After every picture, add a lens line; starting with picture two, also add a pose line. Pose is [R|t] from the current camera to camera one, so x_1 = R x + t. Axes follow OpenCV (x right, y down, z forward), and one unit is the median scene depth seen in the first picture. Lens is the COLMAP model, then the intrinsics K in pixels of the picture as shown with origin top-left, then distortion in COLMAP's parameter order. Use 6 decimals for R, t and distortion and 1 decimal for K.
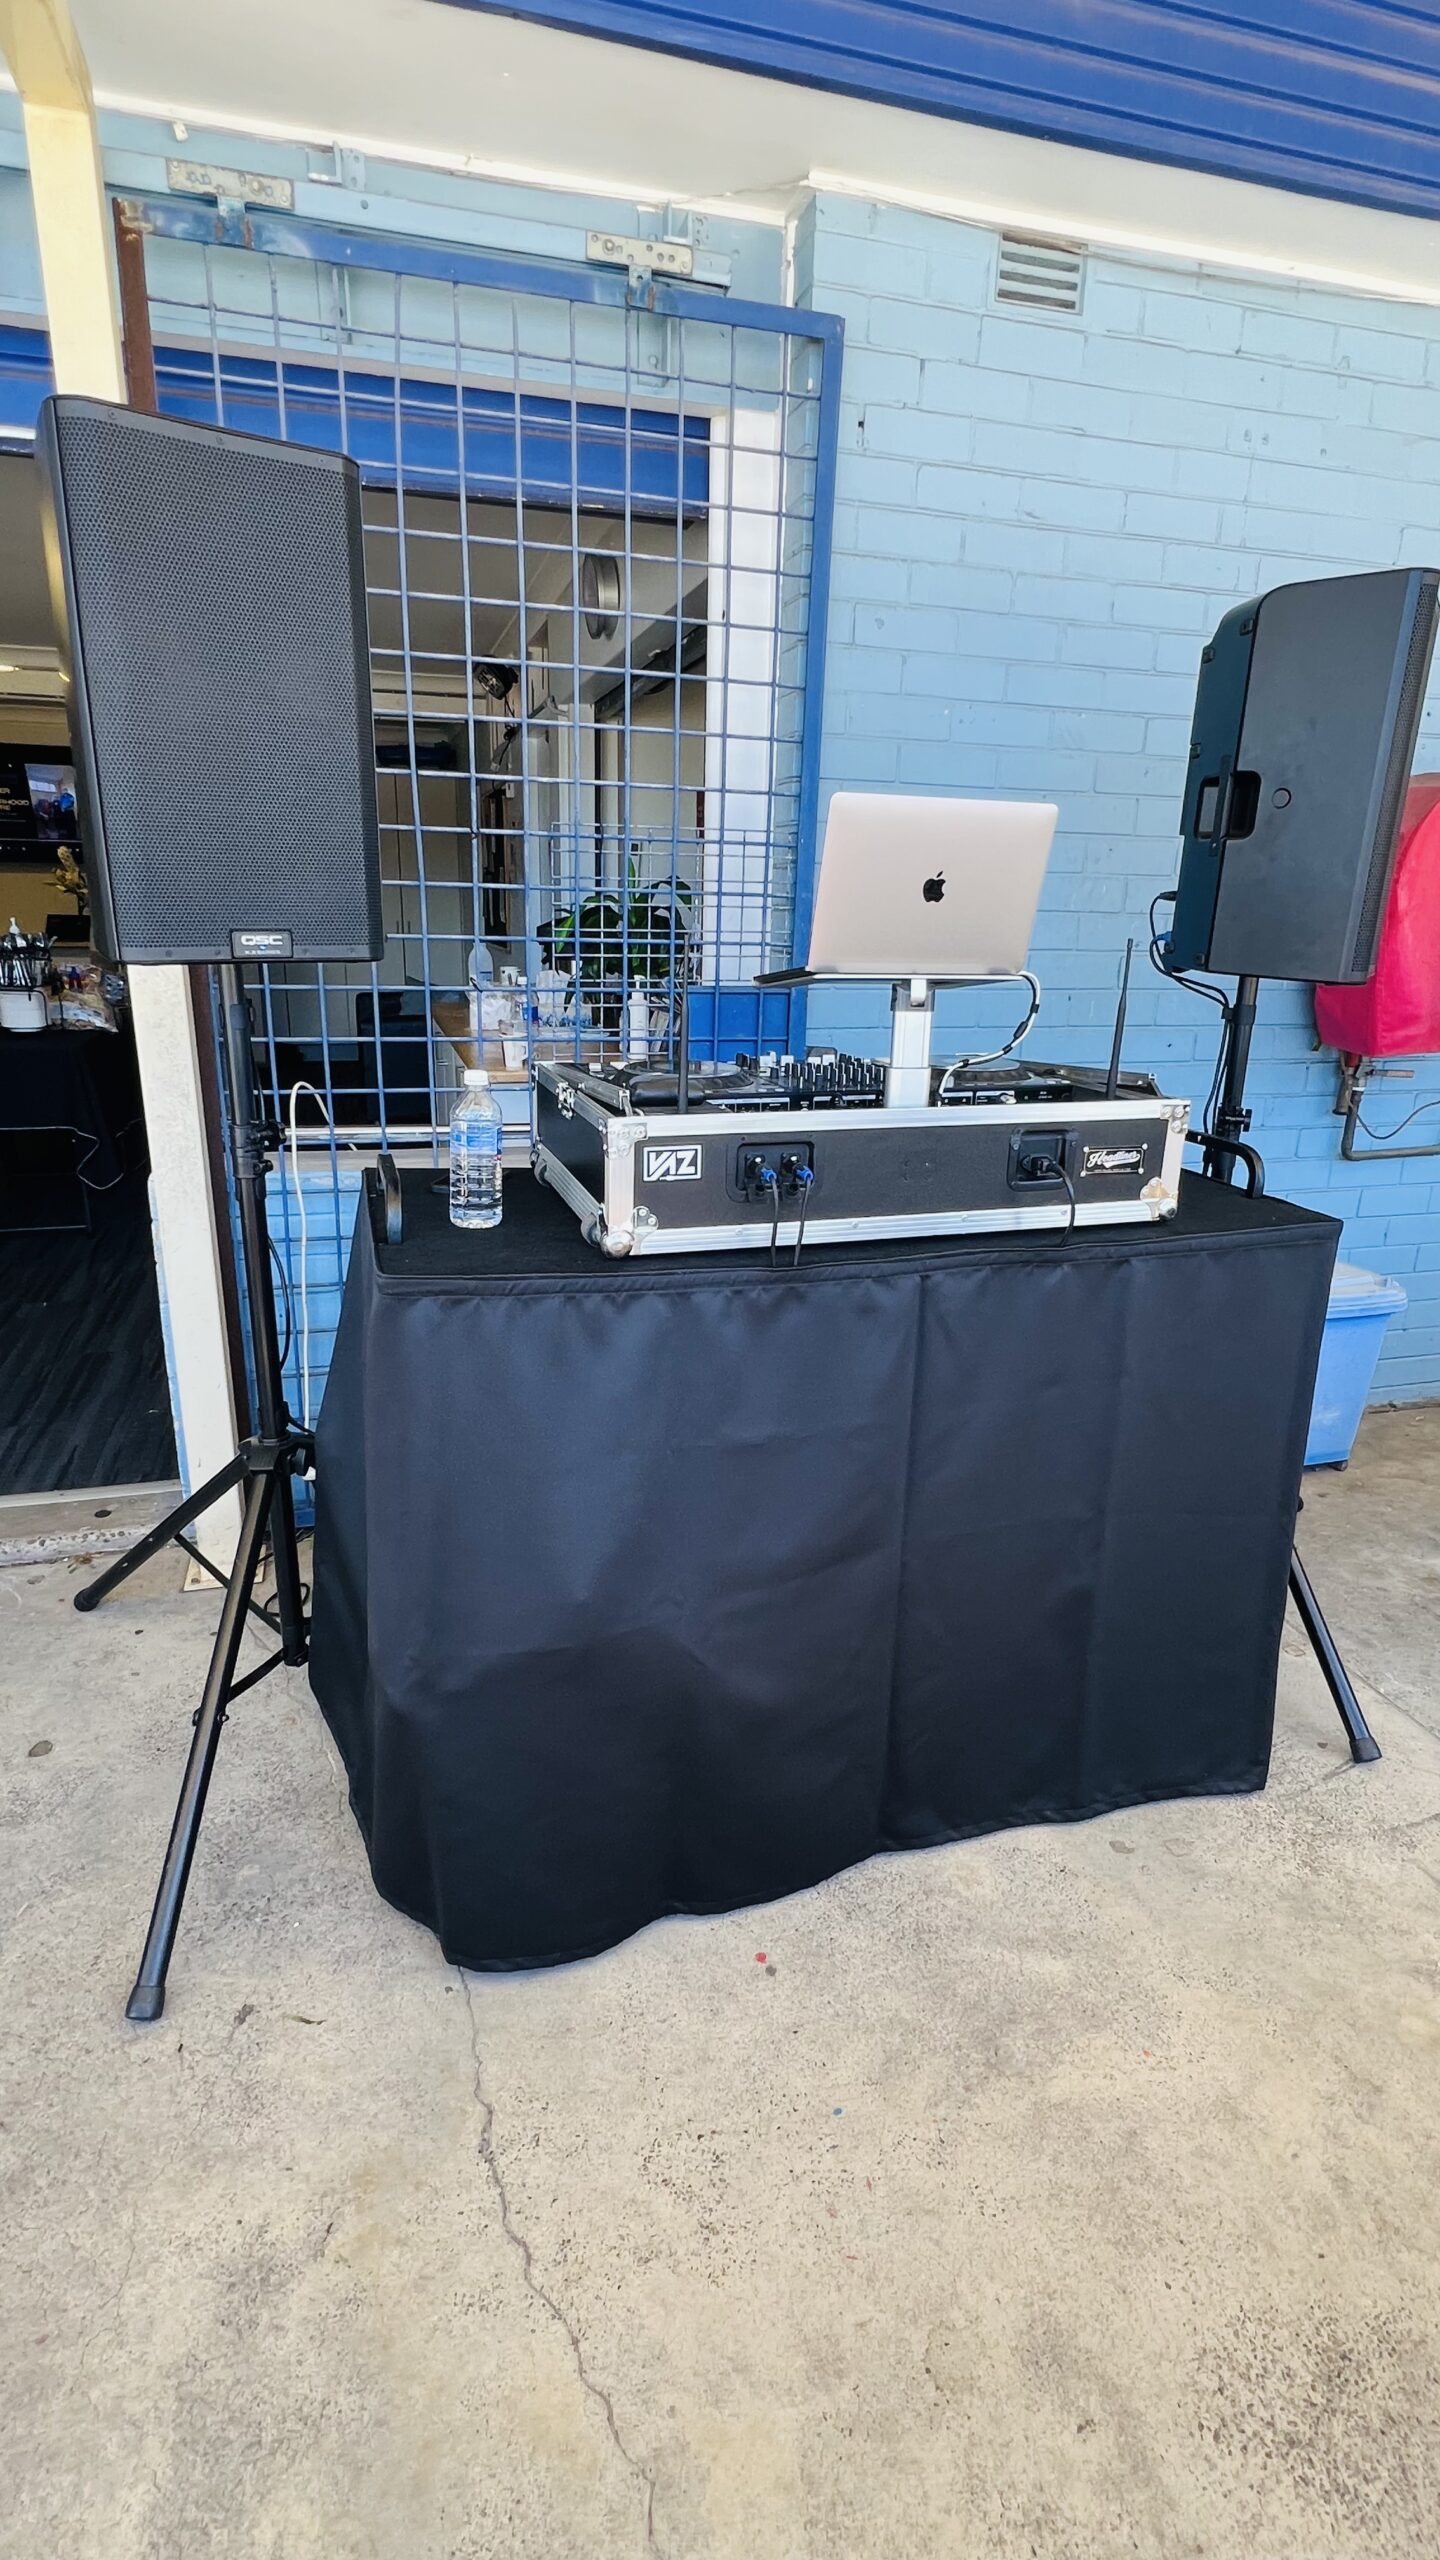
lens RADIAL K [[1307.0, 0, 720.0], [0, 1307.0, 1280.0], [0, 0, 1]] dist [-0.001002, -0.000070]
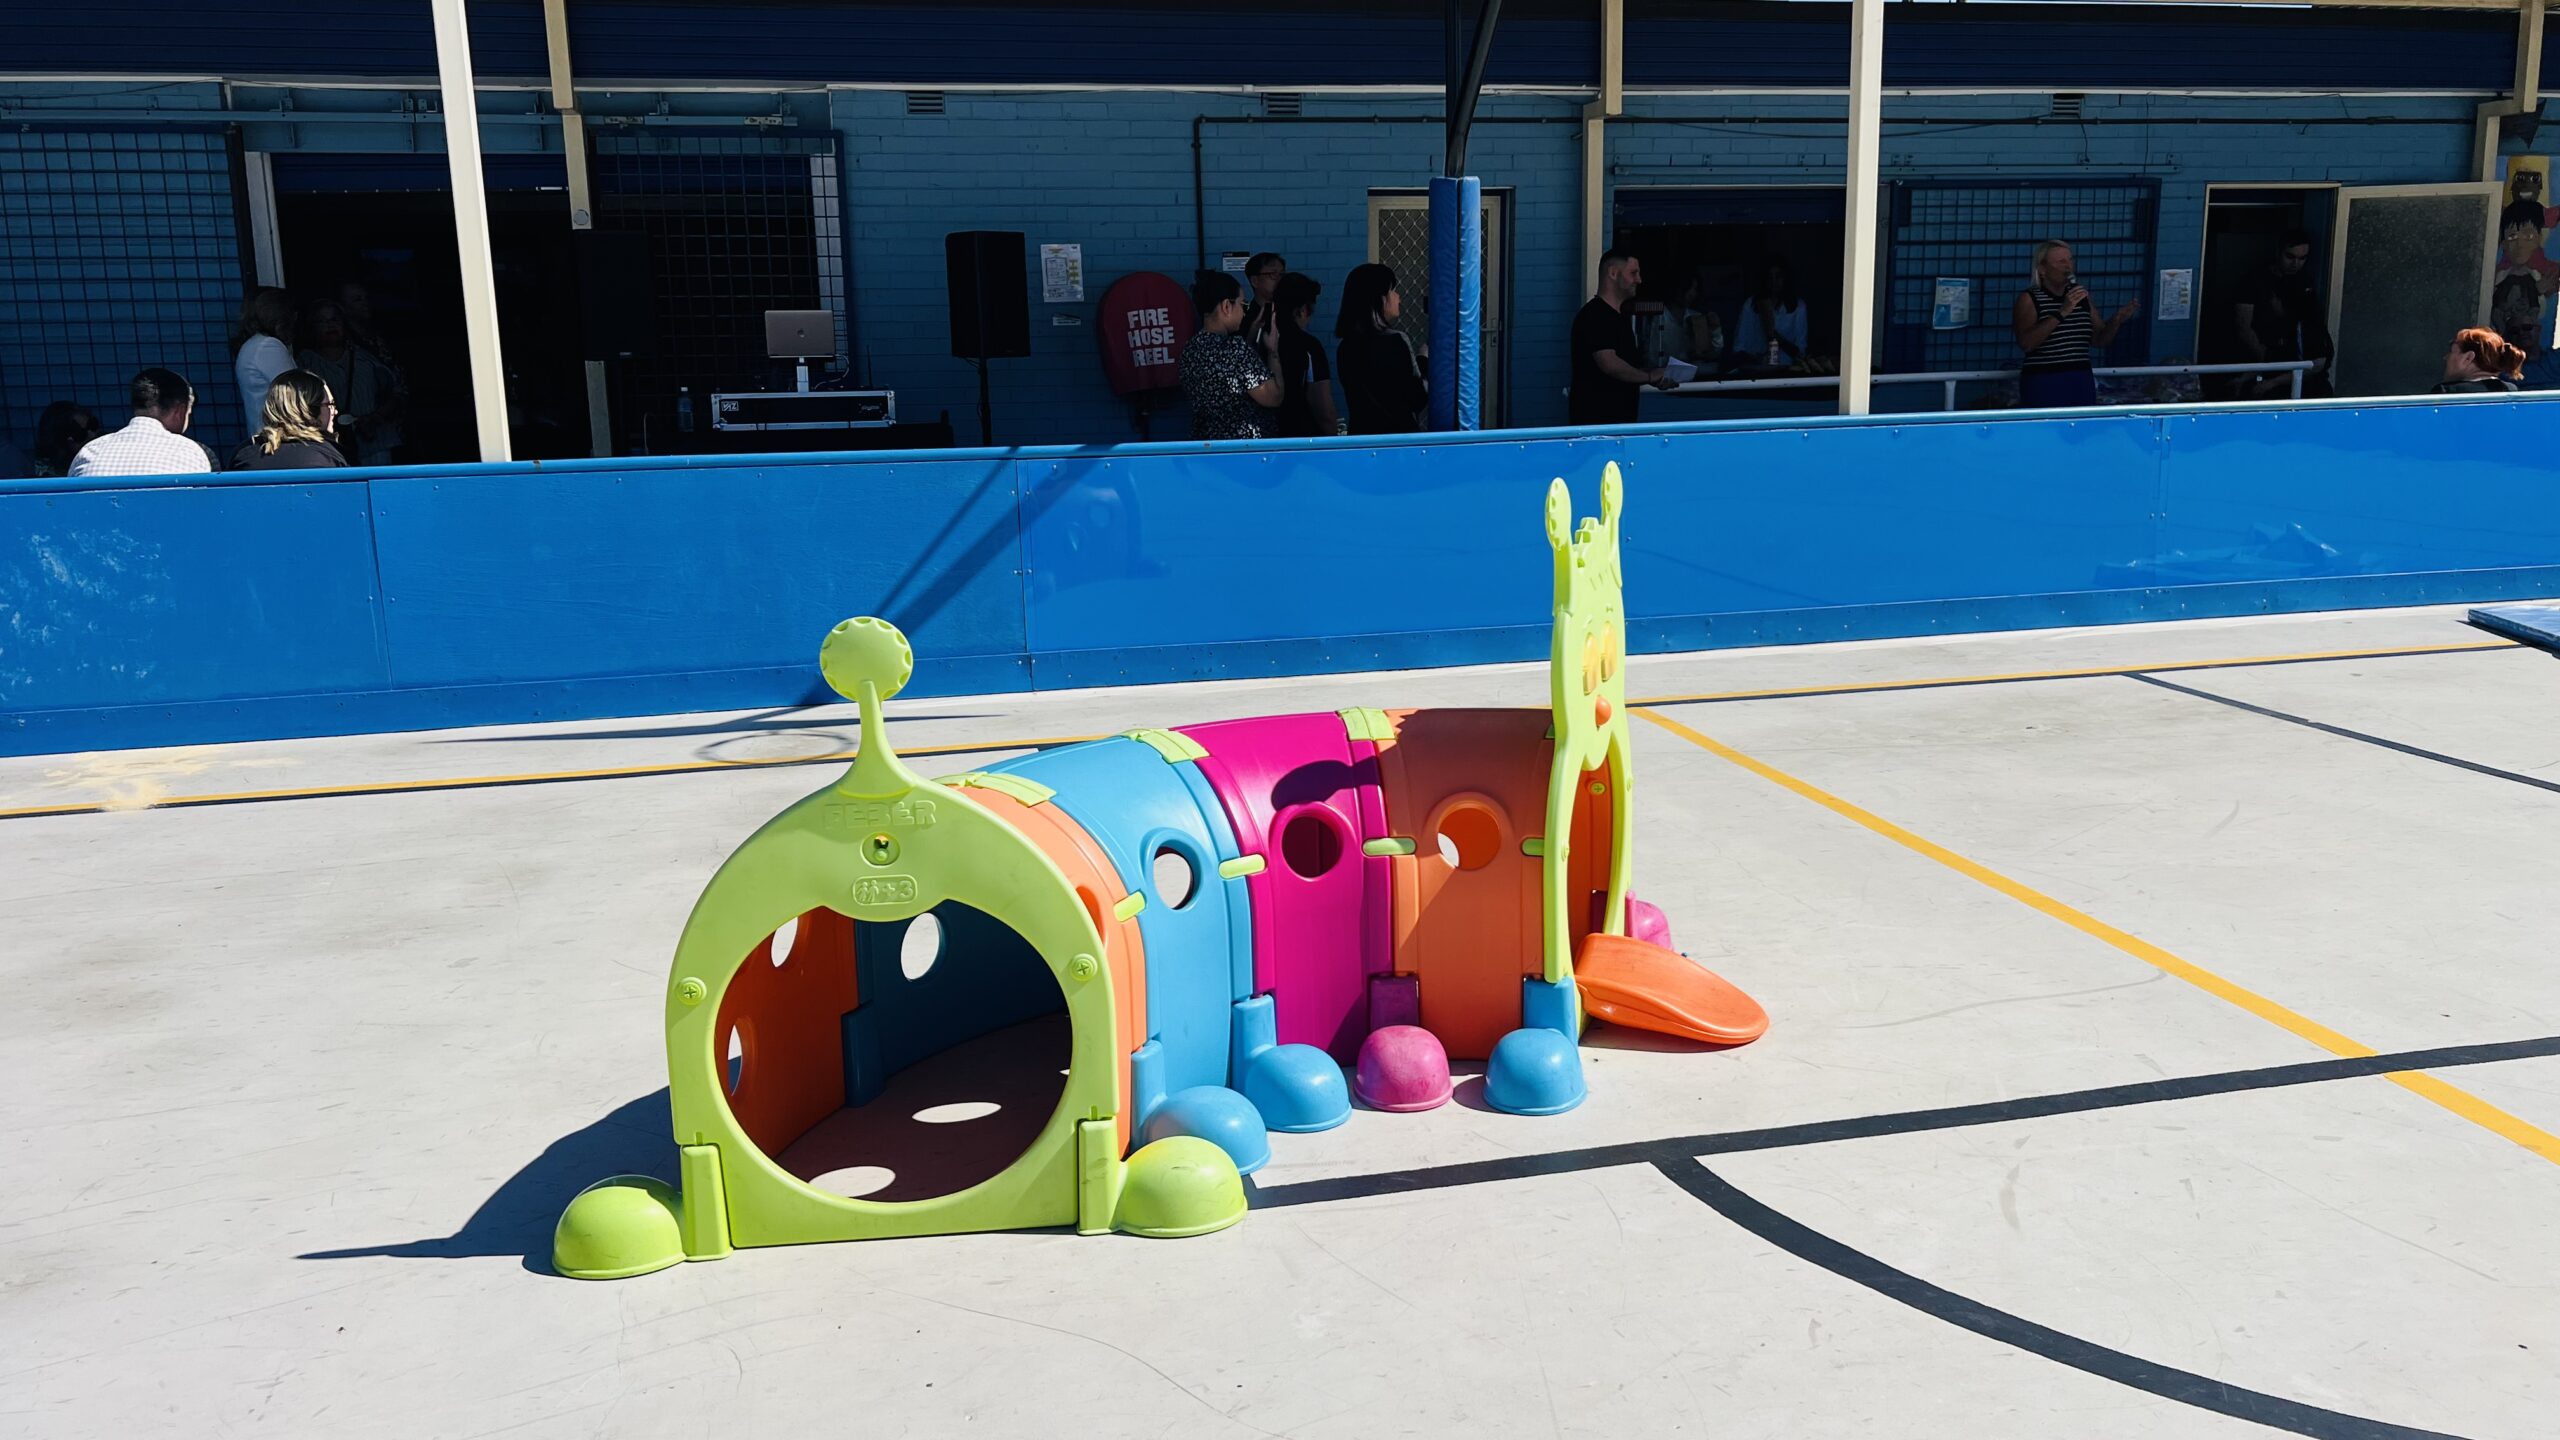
lens RADIAL K [[1932.8, 0, 1280.0], [0, 1932.8, 720.0], [0, 0, 1]] dist [0.007608, -0.003979]
pose [[0.996178, -0.027392, -0.082945, 1.702895], [0.019449, 0.995278, -0.095099, 1.178616], [0.085158, 0.093122, 0.992006, -3.697534]]
